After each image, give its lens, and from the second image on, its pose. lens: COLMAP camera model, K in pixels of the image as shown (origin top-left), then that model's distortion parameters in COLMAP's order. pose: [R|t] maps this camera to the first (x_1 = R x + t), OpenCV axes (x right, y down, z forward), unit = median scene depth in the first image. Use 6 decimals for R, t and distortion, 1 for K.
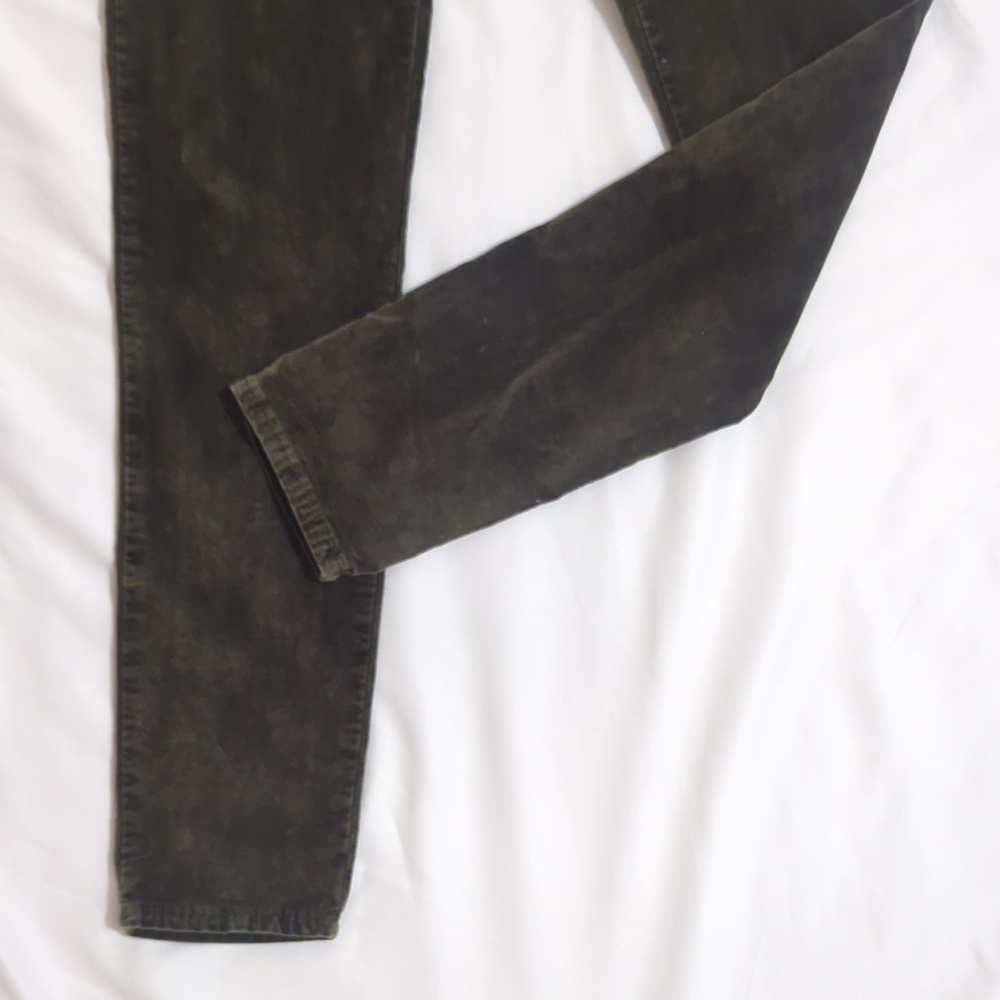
lens RADIAL K [[1605.7, 0, 499.1], [0, 1605.7, 474.4], [0, 0, 1]] dist [-0.035005, 0.076180]
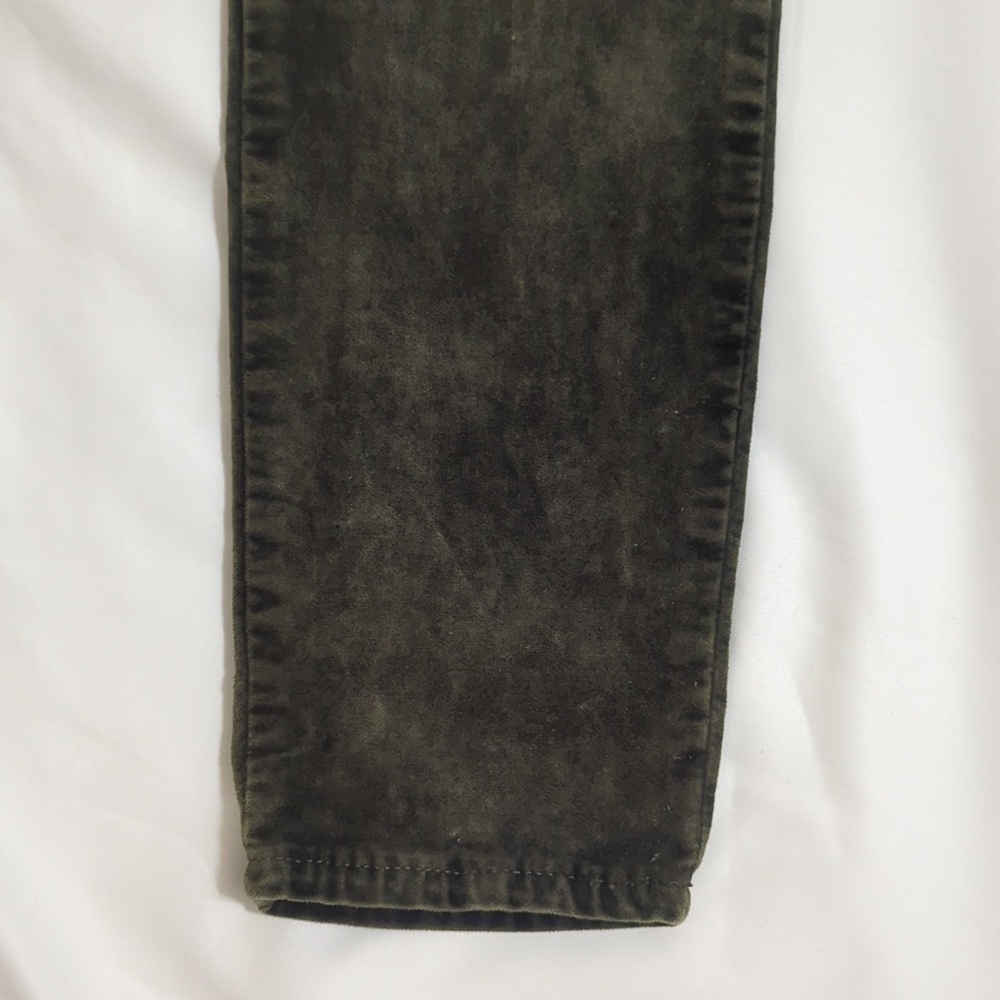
lens RADIAL K [[1599.2, 0, 500.0], [0, 1599.2, 500.0], [0, 0, 1]] dist [0.144096, -0.831920]
pose [[0.996975, -0.002191, -0.077695, -0.118538], [0.007477, 0.997670, 0.067820, 0.126628], [0.077365, -0.068196, 0.994668, 0.513838]]
